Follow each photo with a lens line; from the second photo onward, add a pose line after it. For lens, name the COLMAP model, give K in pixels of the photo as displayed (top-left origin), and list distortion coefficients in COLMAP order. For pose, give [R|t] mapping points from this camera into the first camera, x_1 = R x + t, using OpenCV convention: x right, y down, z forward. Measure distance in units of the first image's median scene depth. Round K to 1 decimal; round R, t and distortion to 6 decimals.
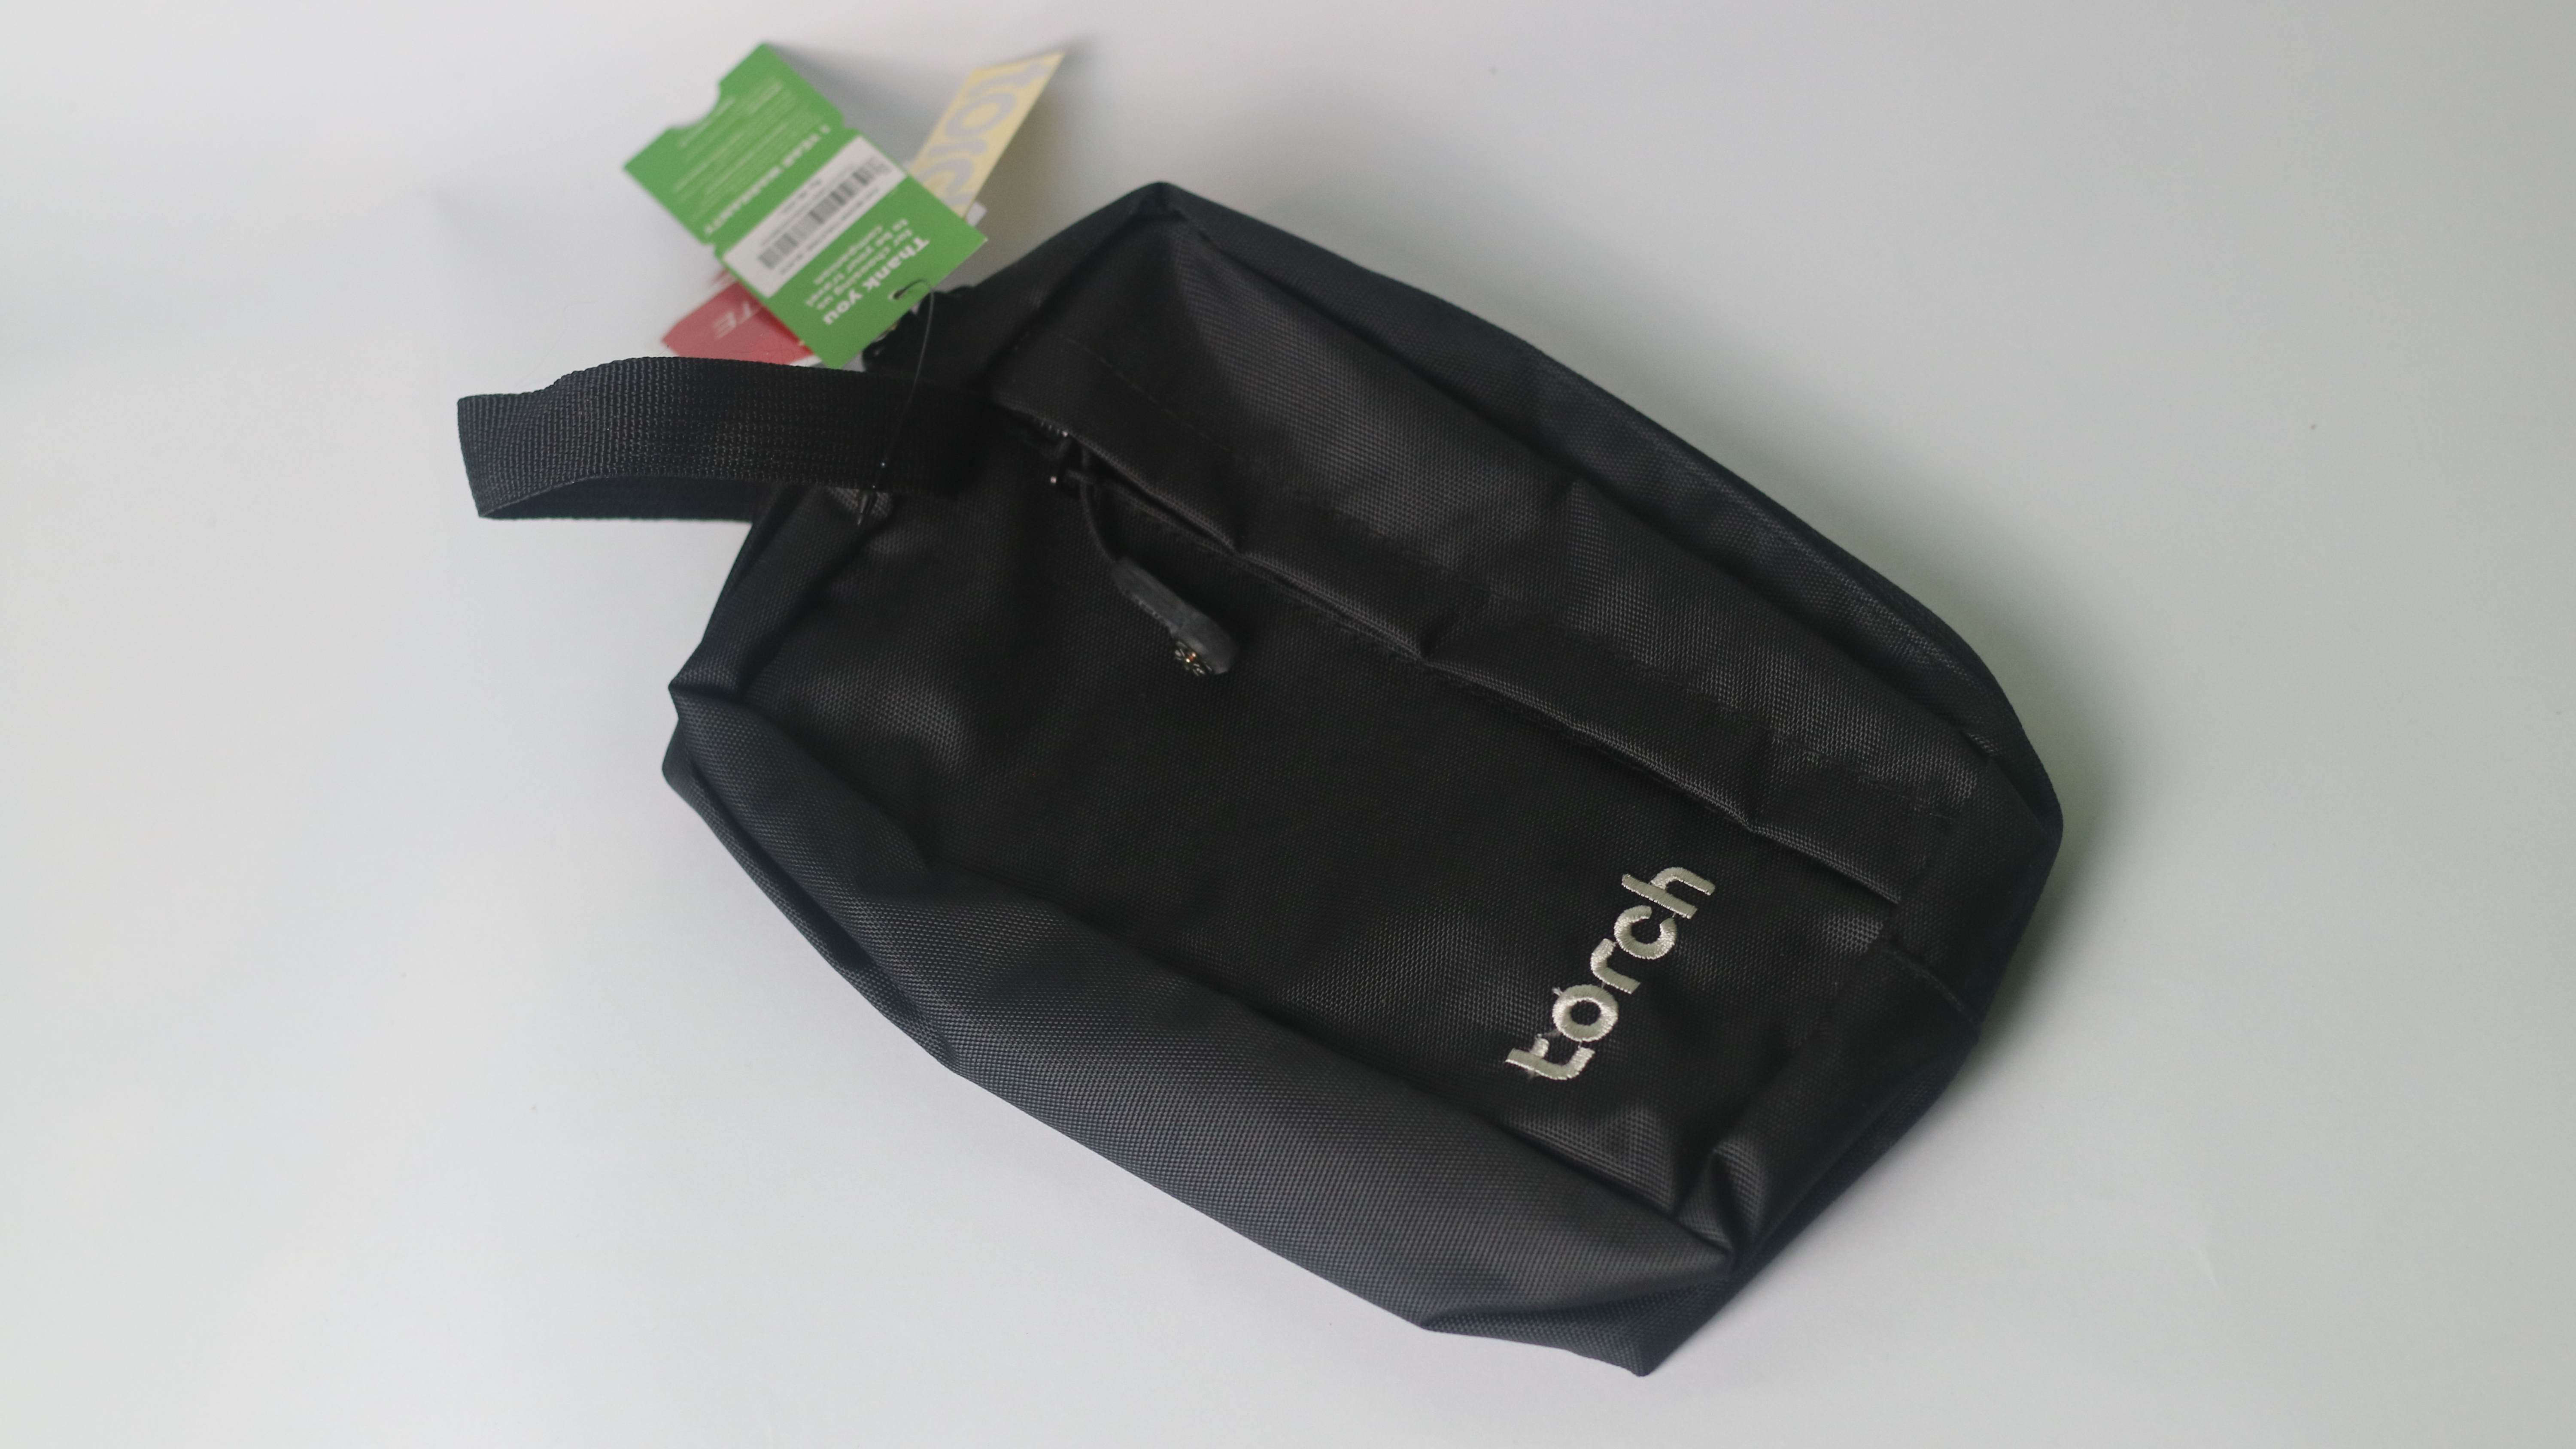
lens RADIAL K [[6430.0, 0, 1288.2], [0, 6430.0, 724.7], [0, 0, 1]] dist [-0.057012, 0.000000]
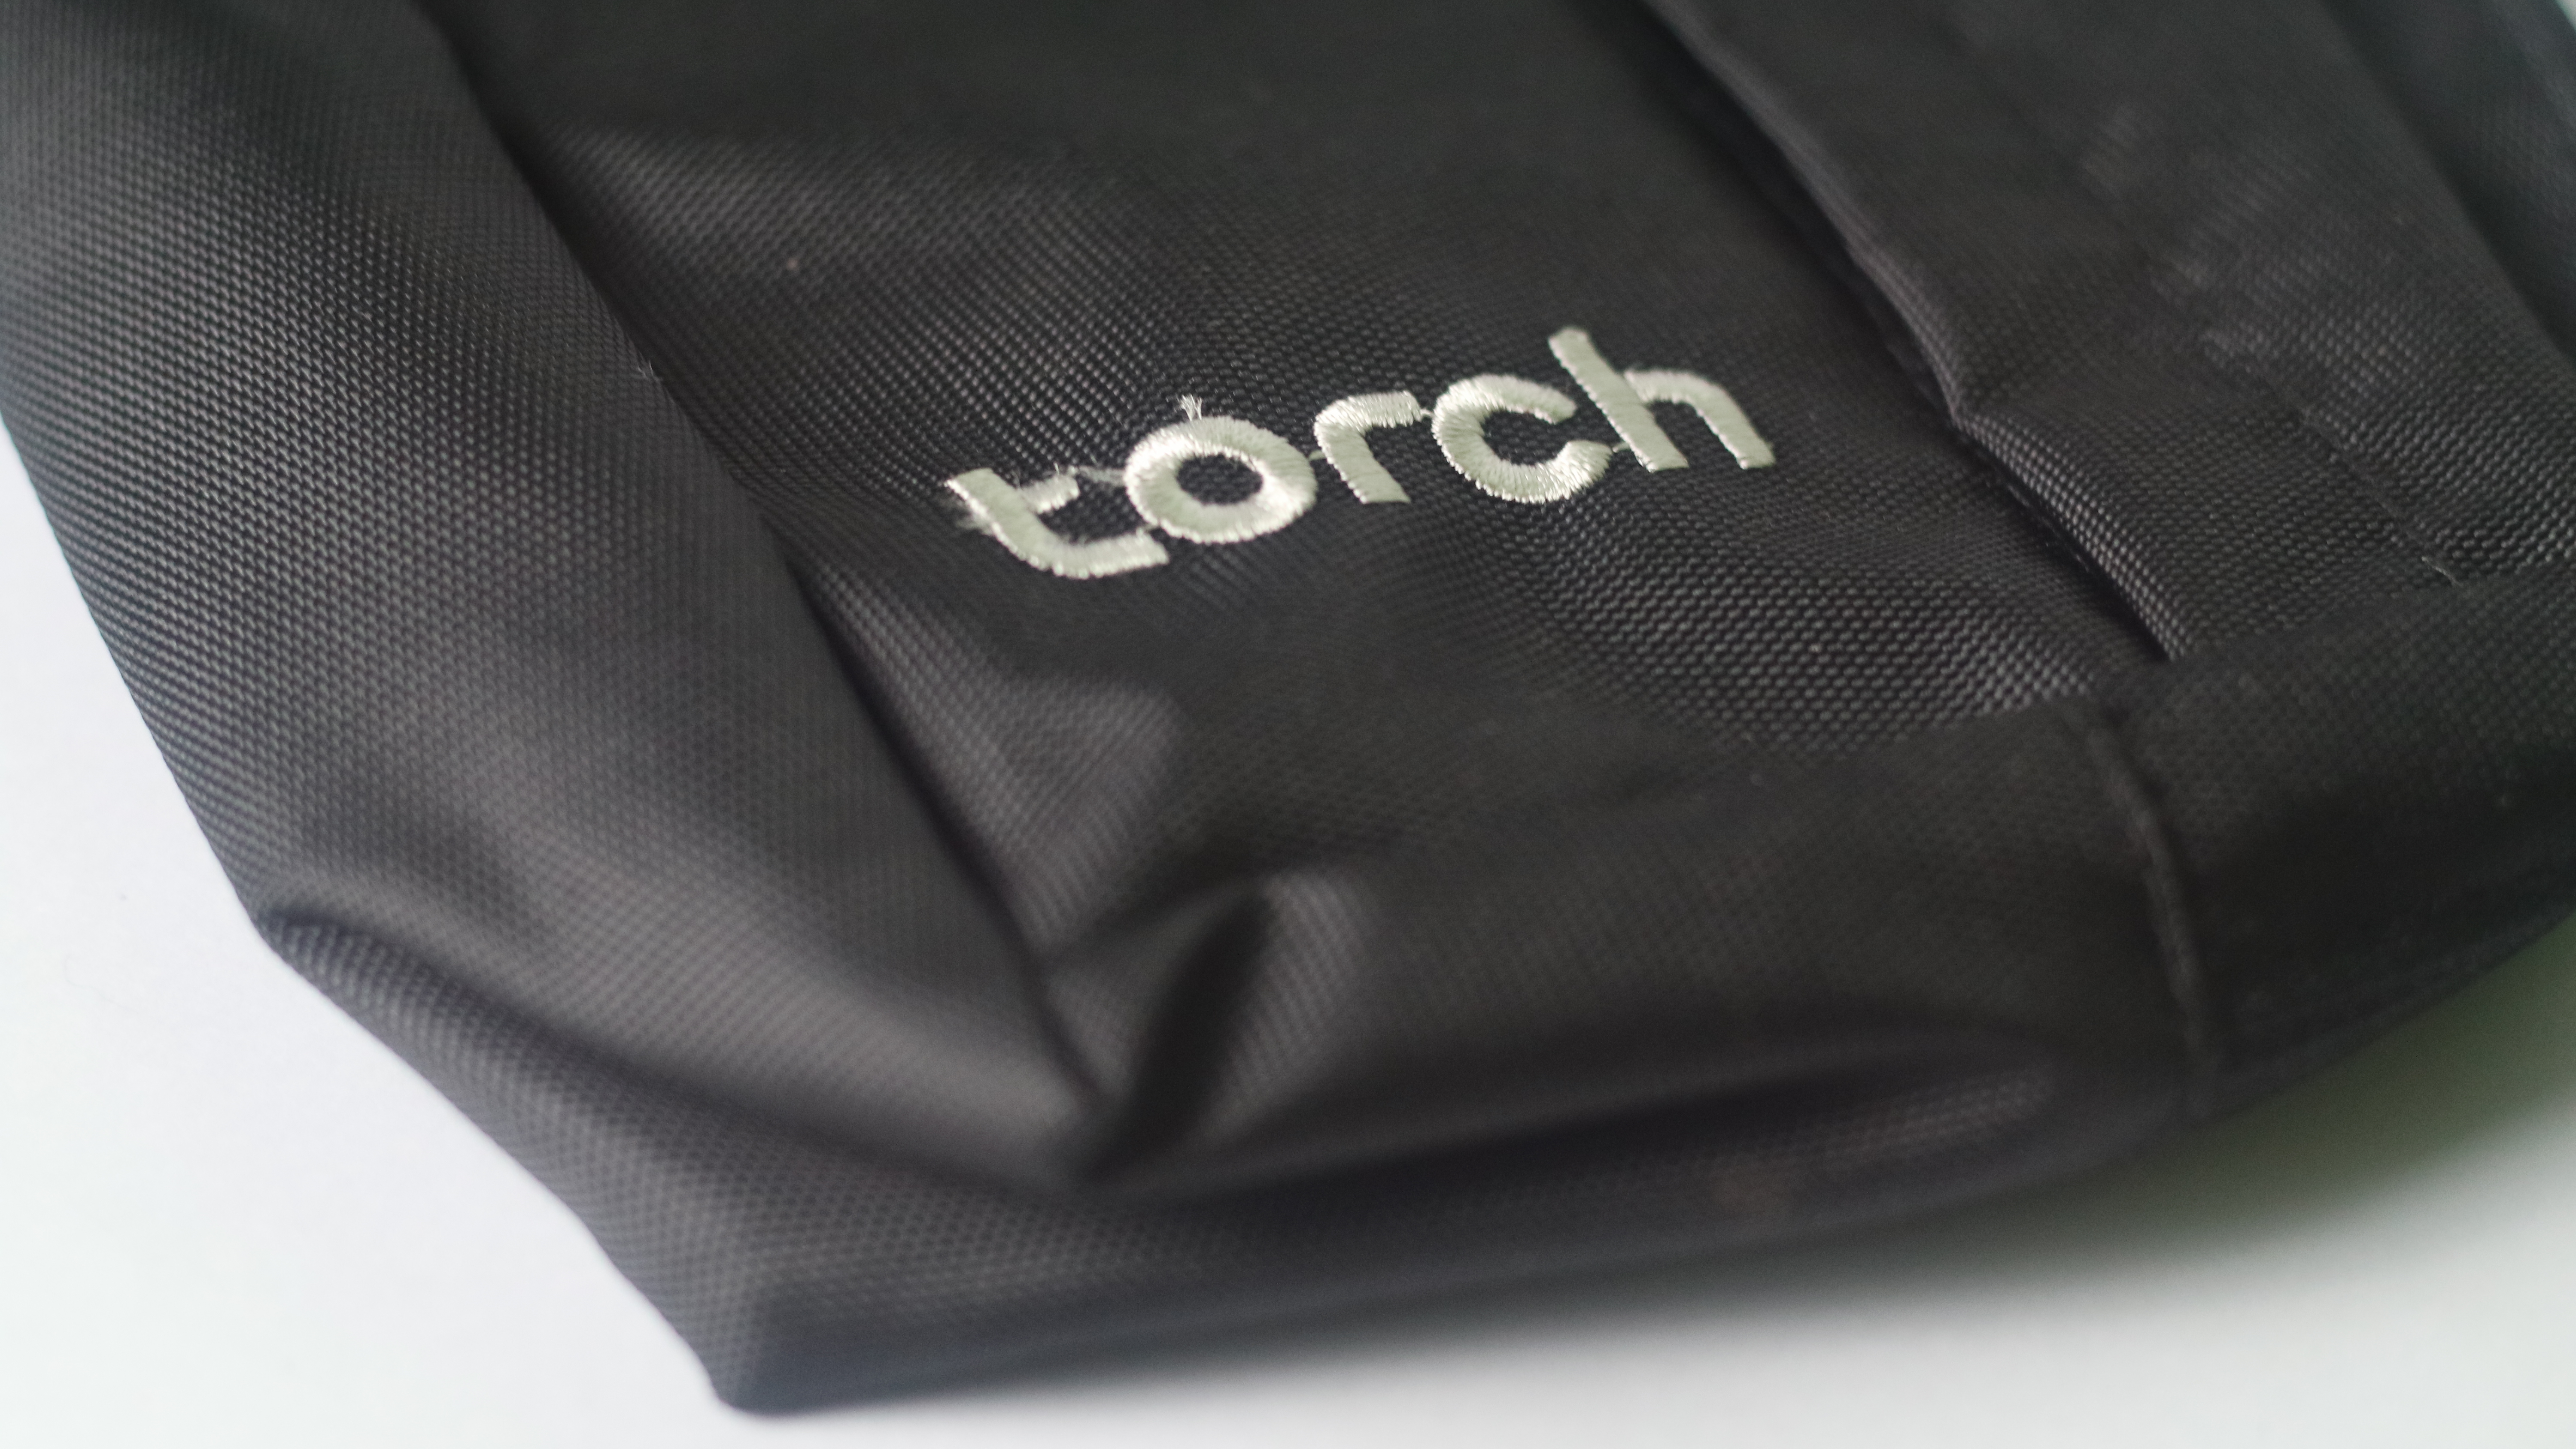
lens RADIAL K [[6430.0, 0, 1287.5], [0, 6430.0, 724.8], [0, 0, 1]] dist [-0.057012, 0.000000]
pose [[0.847143, 0.460878, -0.264463, 0.145903], [-0.507137, 0.849838, -0.143482, 0.103194], [0.158623, 0.255668, 0.953663, 0.674824]]
